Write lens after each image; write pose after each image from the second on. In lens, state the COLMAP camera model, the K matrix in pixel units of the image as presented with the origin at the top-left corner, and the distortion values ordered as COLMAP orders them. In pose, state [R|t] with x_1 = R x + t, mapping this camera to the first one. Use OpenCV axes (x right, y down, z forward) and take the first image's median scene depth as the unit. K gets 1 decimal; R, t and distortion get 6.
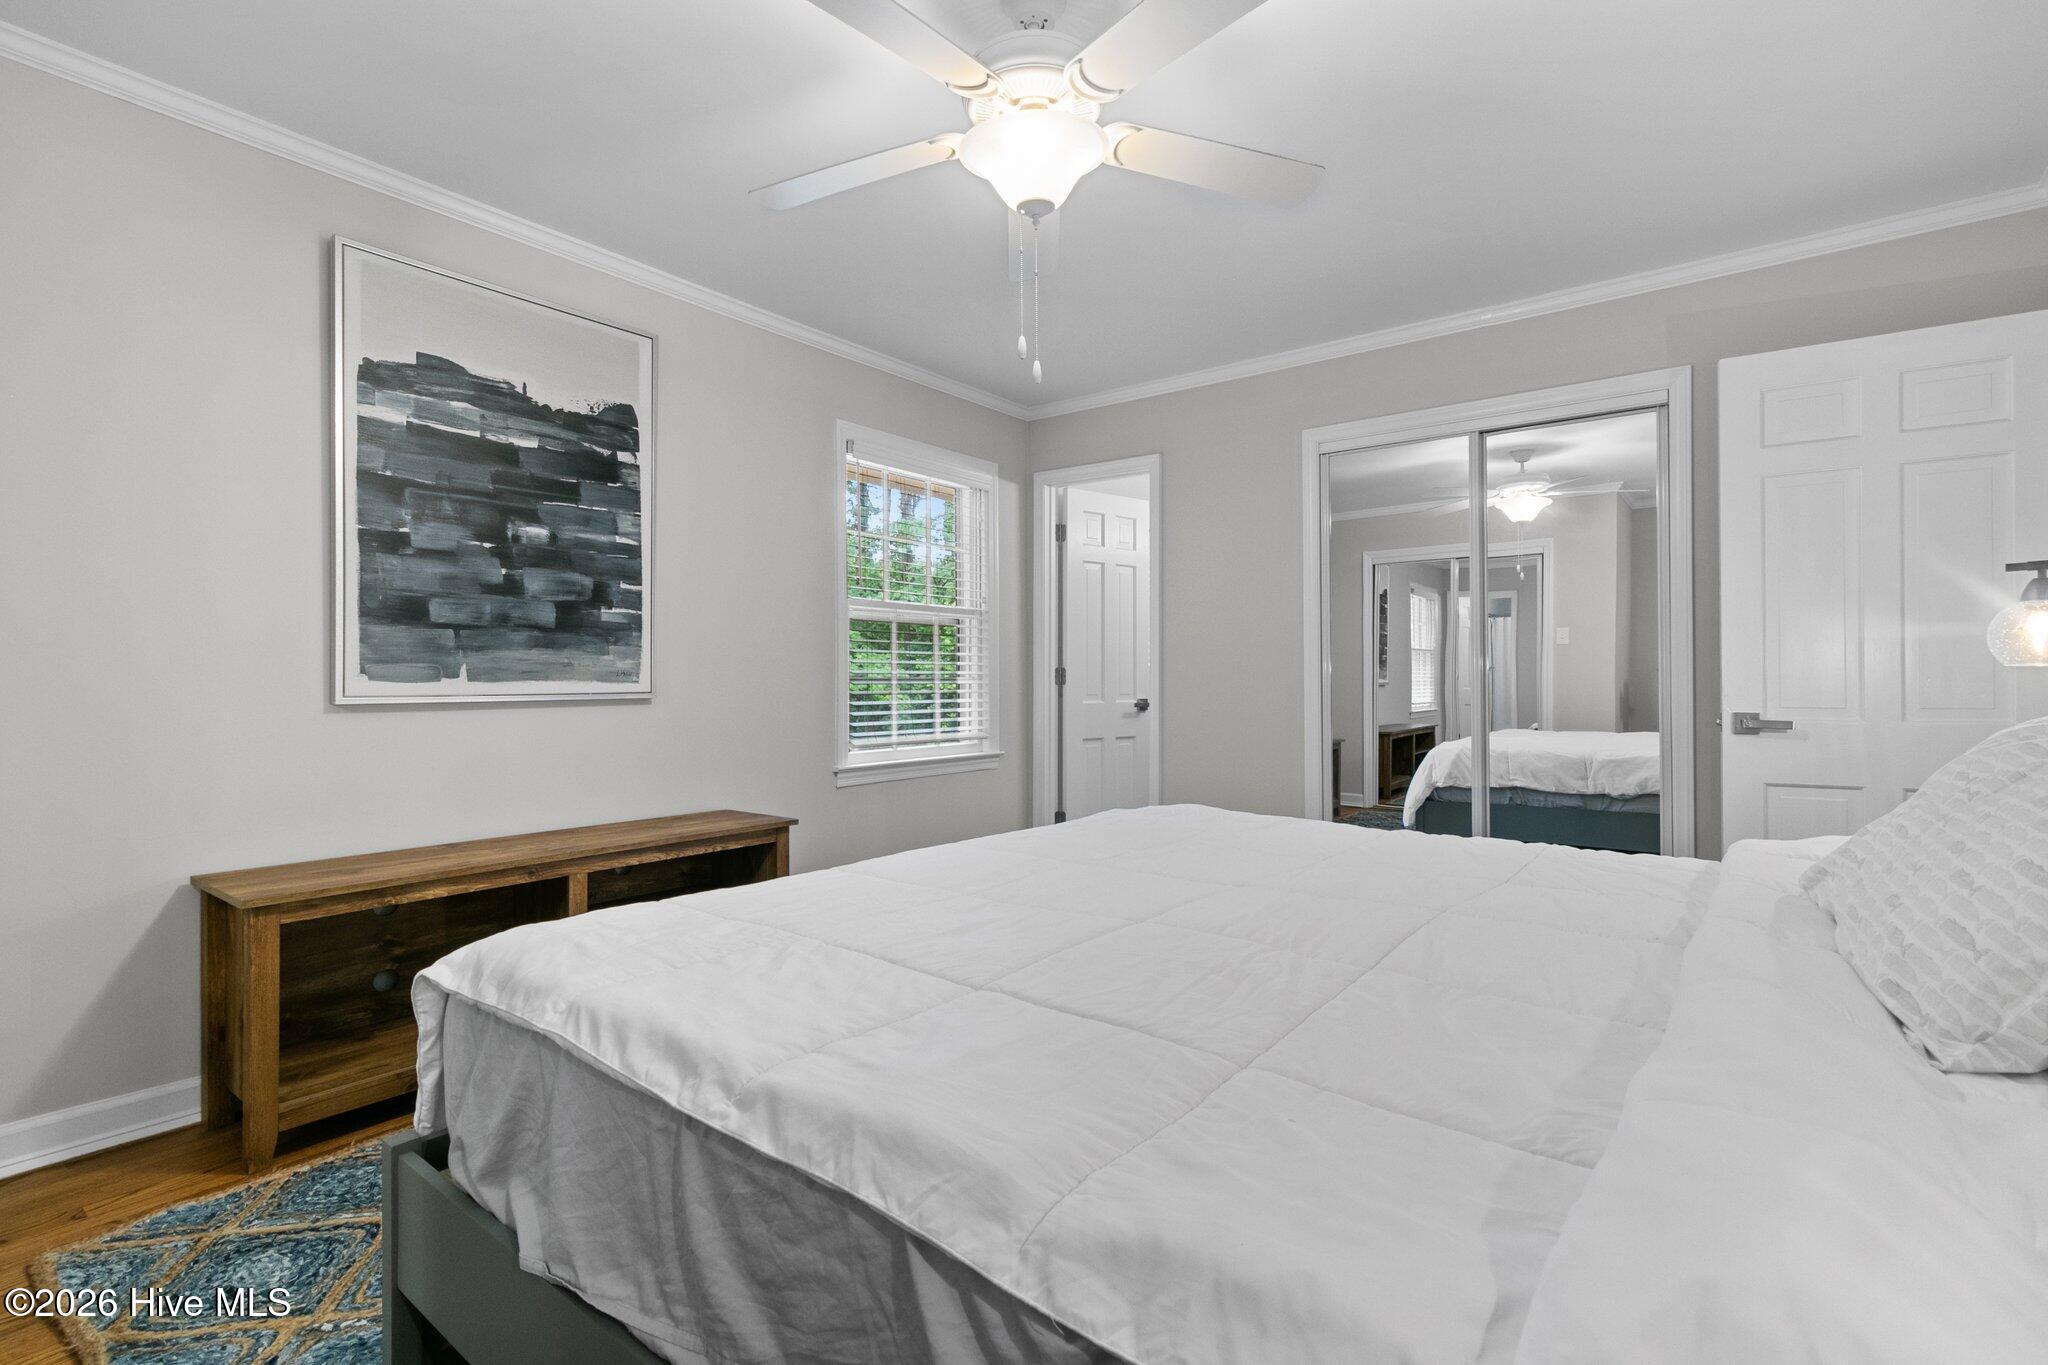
lens RADIAL K [[948.9, 0, 1024.0], [0, 948.9, 682.5], [0, 0, 1]] dist [0.000808, 0.000067]
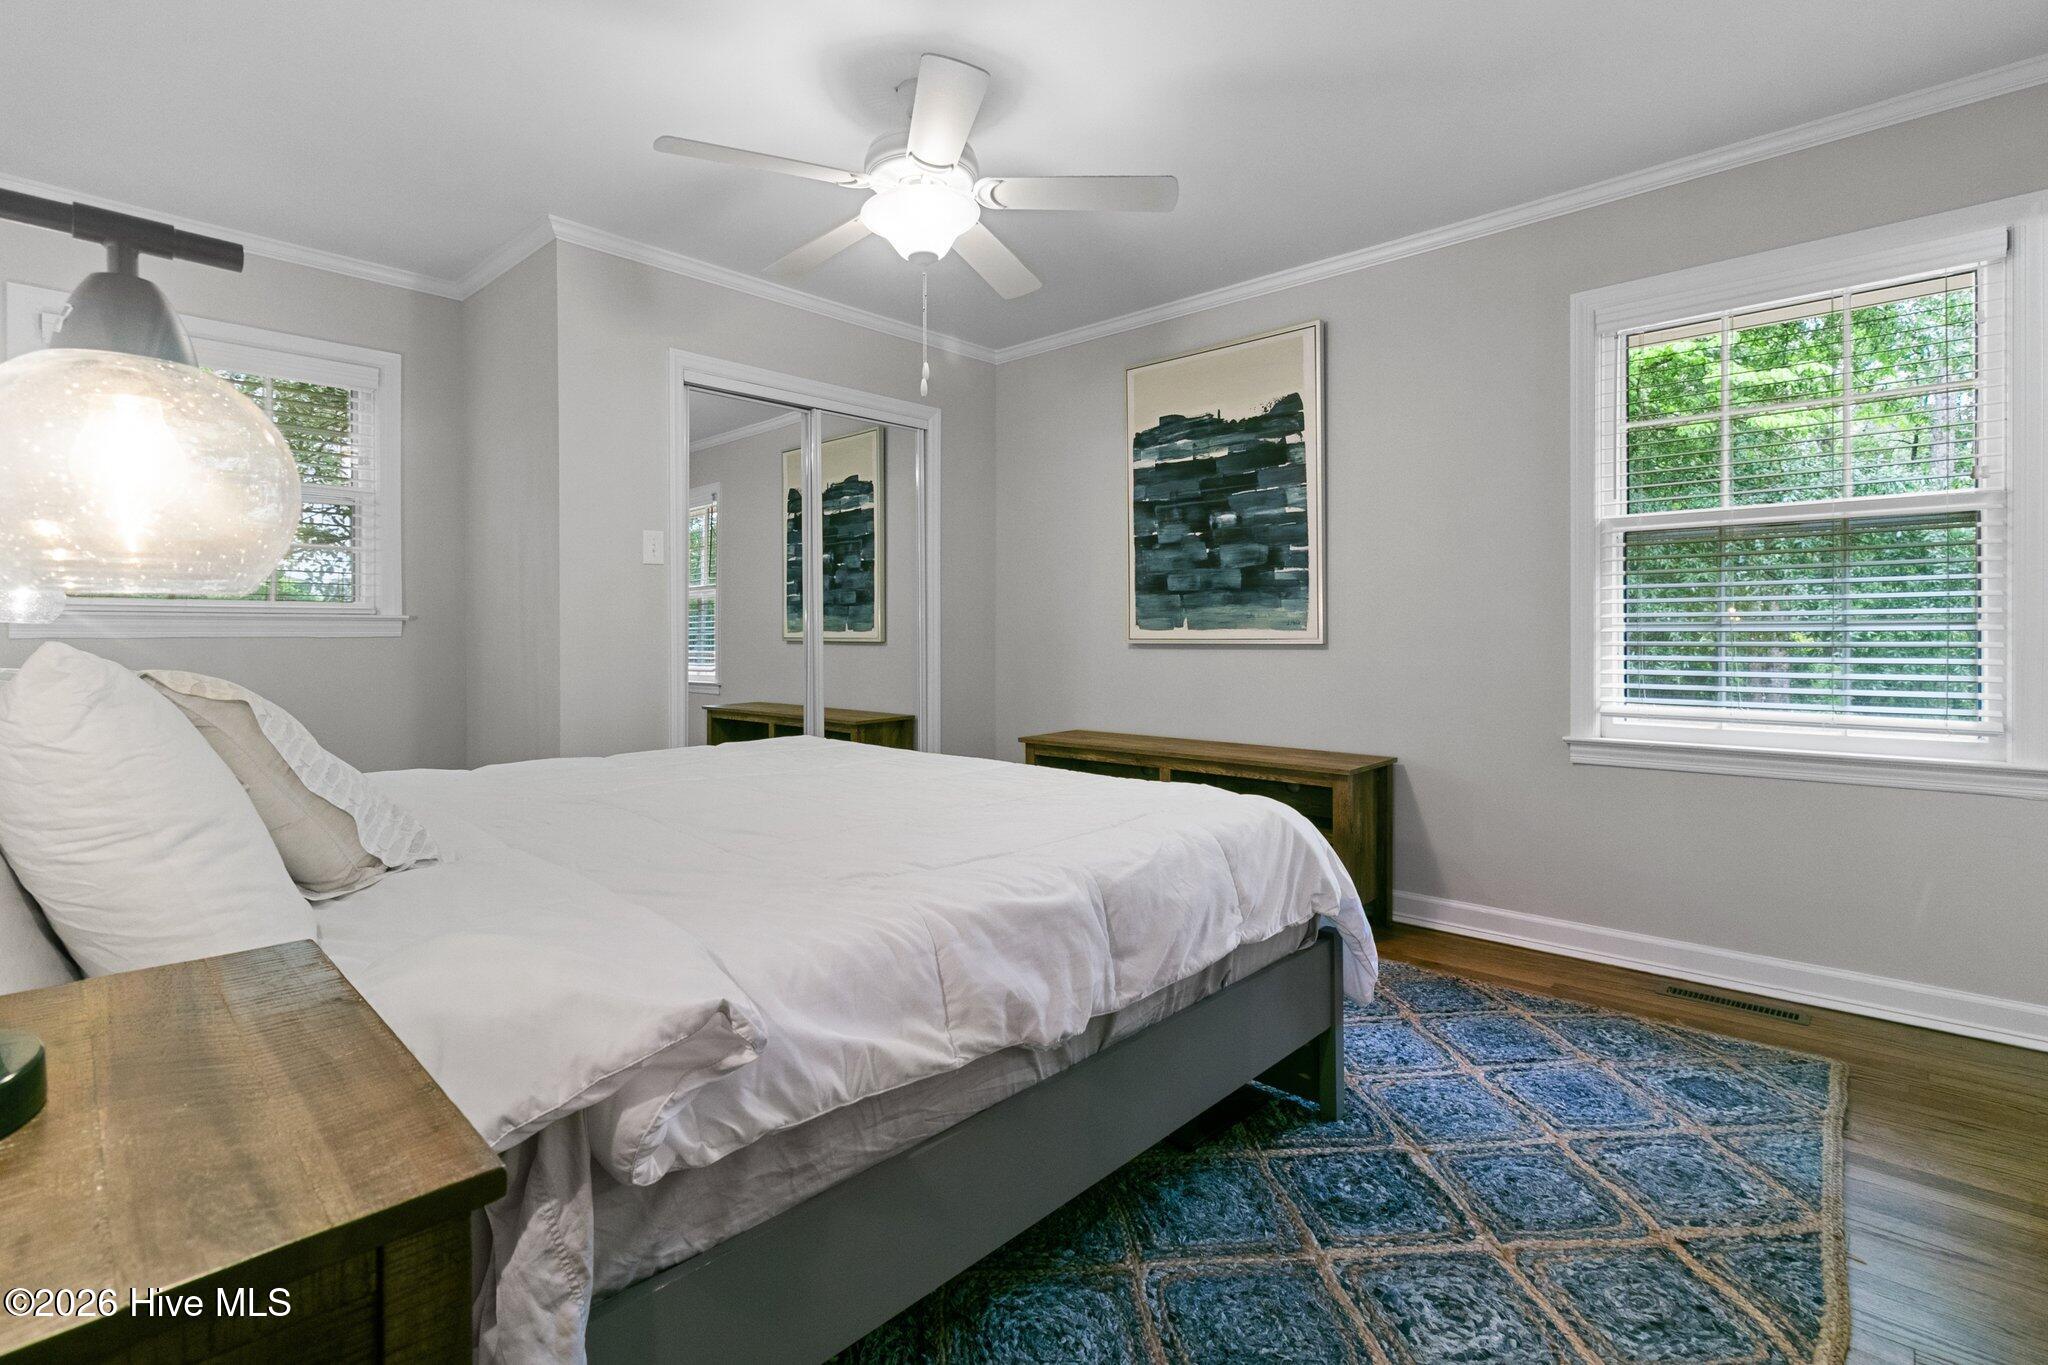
lens RADIAL K [[962.5, 0, 1022.2], [0, 962.5, 631.4], [0, 0, 1]] dist [-0.000111, -0.000122]
pose [[-0.086914, 0.003878, -0.996208, 0.853141], [0.004056, 0.999986, 0.003539, -0.004330], [0.996208, -0.003733, -0.086929, 0.819352]]
